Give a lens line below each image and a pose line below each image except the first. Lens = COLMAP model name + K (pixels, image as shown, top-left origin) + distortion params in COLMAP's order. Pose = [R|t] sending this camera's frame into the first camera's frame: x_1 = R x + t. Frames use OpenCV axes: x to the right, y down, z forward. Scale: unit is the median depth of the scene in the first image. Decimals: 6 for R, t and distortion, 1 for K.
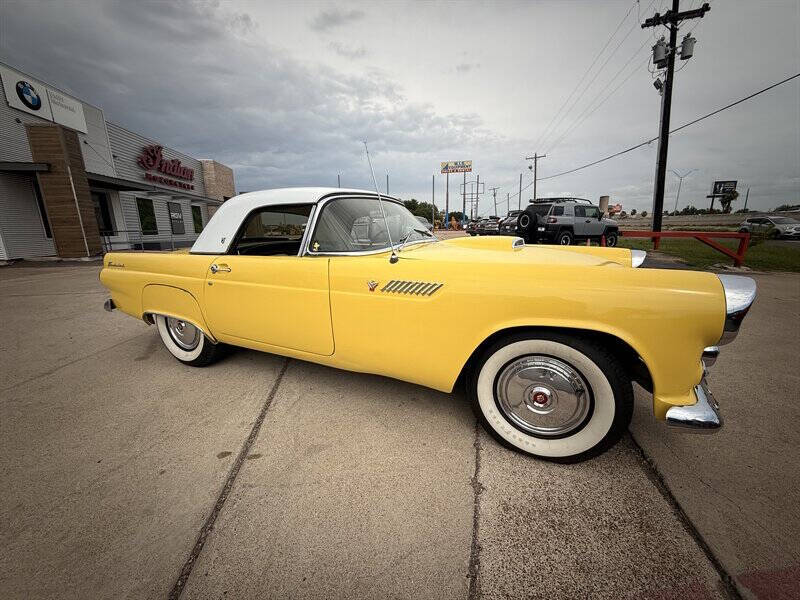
lens RADIAL K [[319.2, 0, 398.5], [0, 319.2, 299.9], [0, 0, 1]] dist [0.000126, -0.000342]
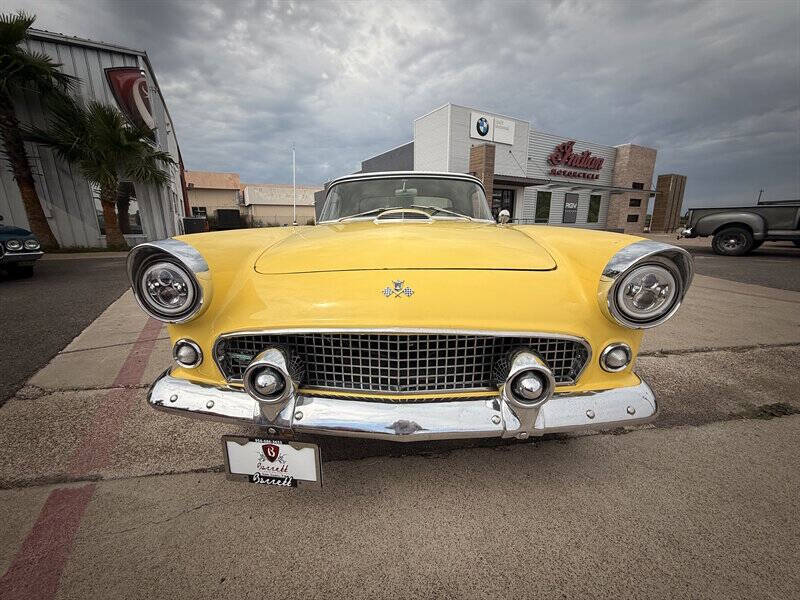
lens RADIAL K [[319.2, 0, 398.8], [0, 319.2, 299.9], [0, 0, 1]] dist [0.000126, -0.000342]
pose [[0.384487, 0.230503, -0.893889, 0.166714], [-0.206000, 0.965330, 0.160319, -0.015262], [0.899852, 0.122501, 0.418640, 0.099874]]
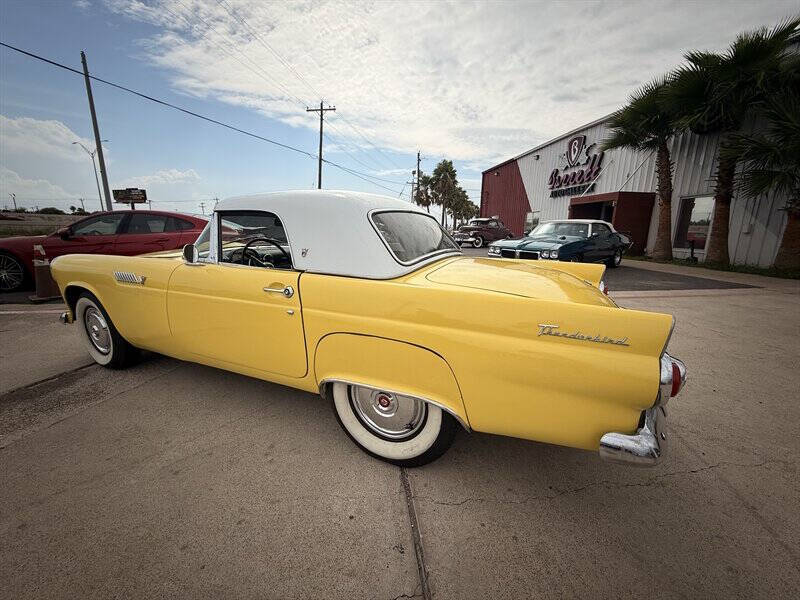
lens RADIAL K [[319.2, 0, 398.0], [0, 319.2, 300.2], [0, 0, 1]] dist [0.000126, -0.000342]
pose [[-0.999832, 0.001613, 0.018276, -0.077891], [0.009244, 0.904729, 0.425888, -0.082700], [-0.015848, 0.425985, -0.904591, 0.354001]]
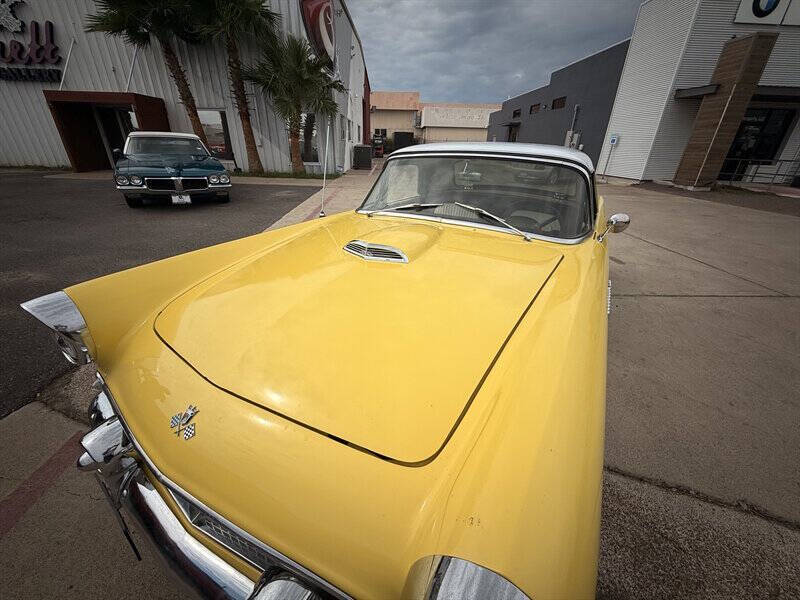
lens RADIAL K [[319.2, 0, 398.3], [0, 319.2, 300.4], [0, 0, 1]] dist [0.000126, -0.000342]
pose [[-0.115812, 0.450105, -0.885434, 0.138656], [-0.240243, 0.852271, 0.464670, -0.057612], [0.963780, 0.266533, 0.009432, 0.157210]]
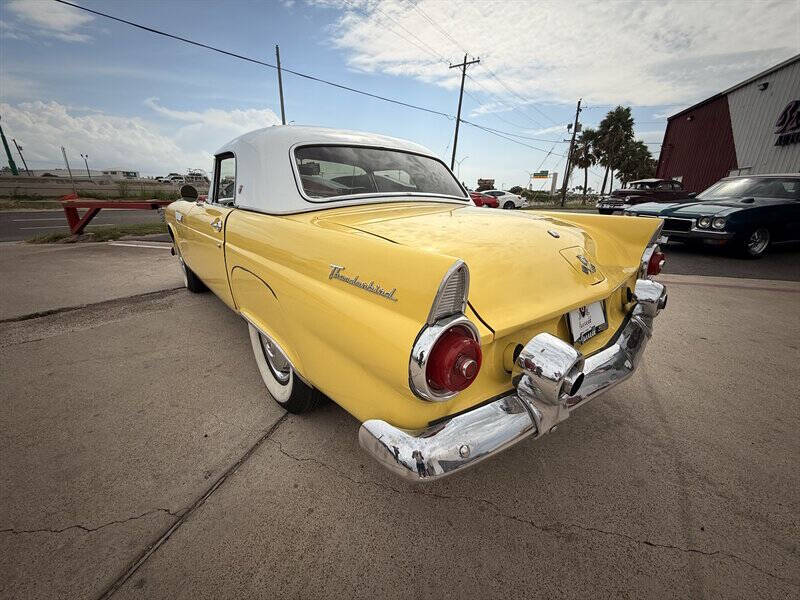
lens RADIAL K [[319.2, 0, 397.1], [0, 319.2, 300.0], [0, 0, 1]] dist [0.000126, -0.000342]
pose [[-0.901060, -0.128996, 0.414065, -0.147691], [0.099149, 0.868186, 0.486233, -0.065805], [-0.422208, 0.479180, -0.769498, 0.329349]]
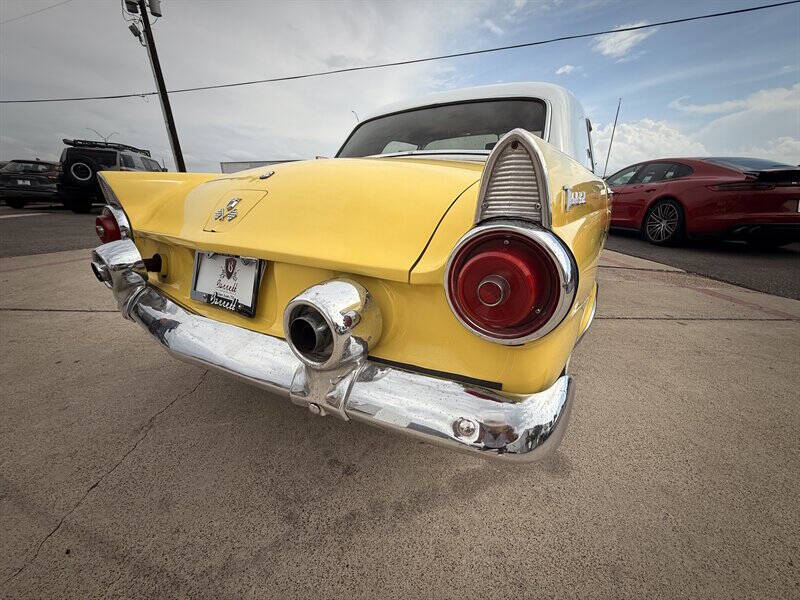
lens RADIAL K [[319.2, 0, 398.8], [0, 319.2, 299.9], [0, 0, 1]] dist [0.000126, -0.000342]
pose [[0.140127, -0.298856, 0.943954, -0.213605], [0.204836, 0.941486, 0.267667, -0.024120], [-0.968714, 0.155848, 0.193144, 0.204903]]
